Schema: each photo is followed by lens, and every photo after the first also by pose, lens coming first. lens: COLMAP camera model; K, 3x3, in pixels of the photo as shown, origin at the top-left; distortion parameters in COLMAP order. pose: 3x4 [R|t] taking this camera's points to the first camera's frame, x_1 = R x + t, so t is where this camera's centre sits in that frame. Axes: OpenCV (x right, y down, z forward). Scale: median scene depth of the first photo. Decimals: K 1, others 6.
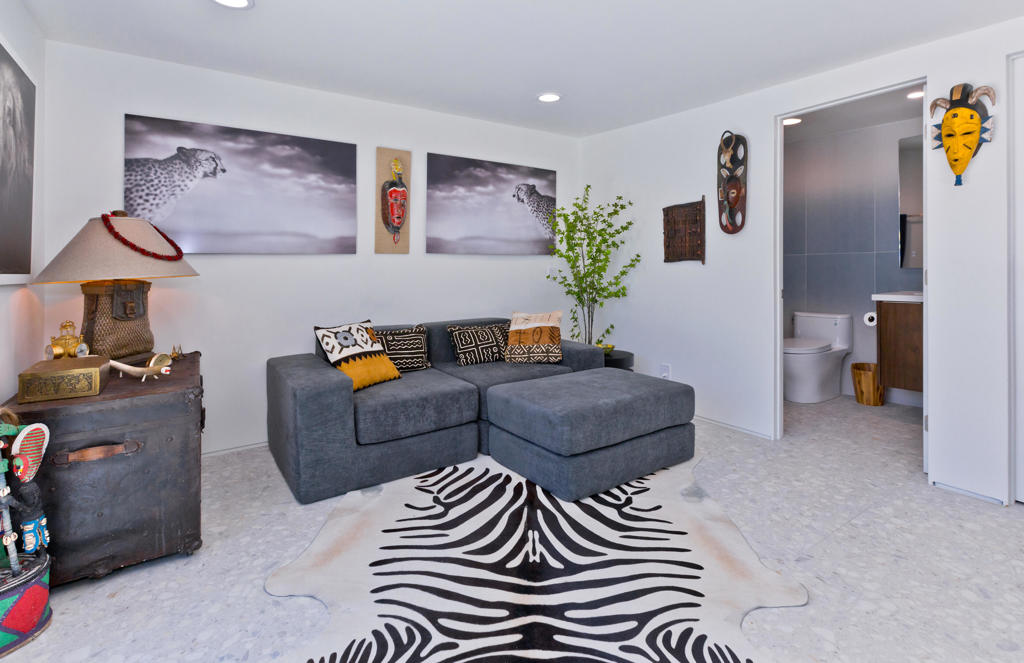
lens RADIAL K [[468.8, 0, 508.9], [0, 468.8, 268.3], [0, 0, 1]] dist [0.000946, -0.000102]
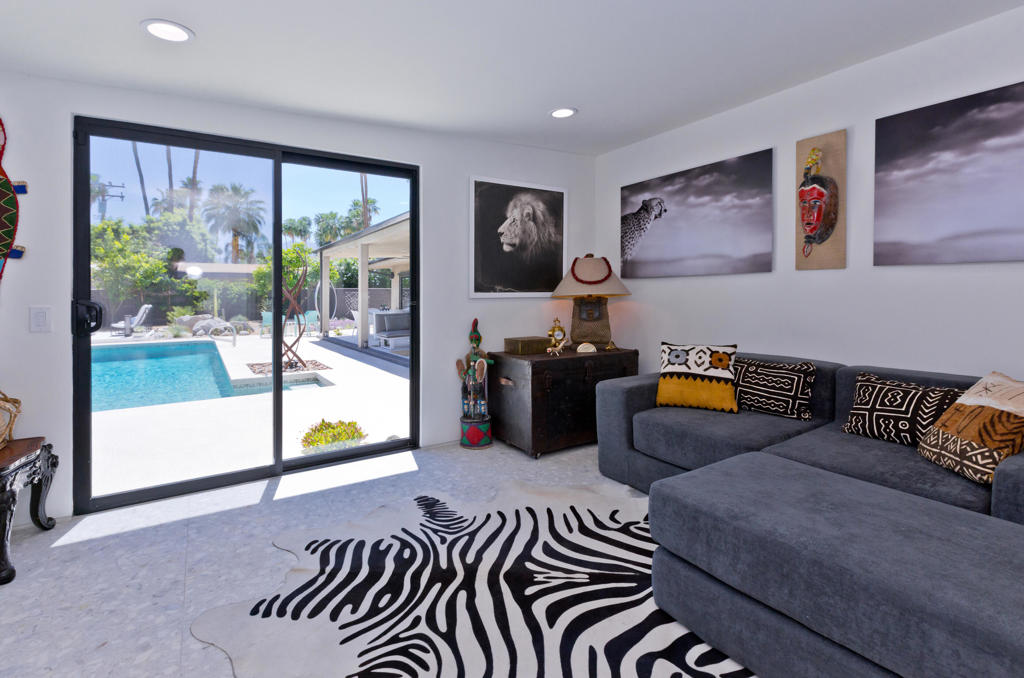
lens RADIAL K [[486.2, 0, 509.2], [0, 486.2, 287.5], [0, 0, 1]] dist [-0.012303, 0.000224]
pose [[-0.016646, 0.001306, -0.999861, 0.693054], [0.011552, 0.999933, 0.001114, -0.009418], [0.999795, -0.011532, -0.016659, 0.599976]]
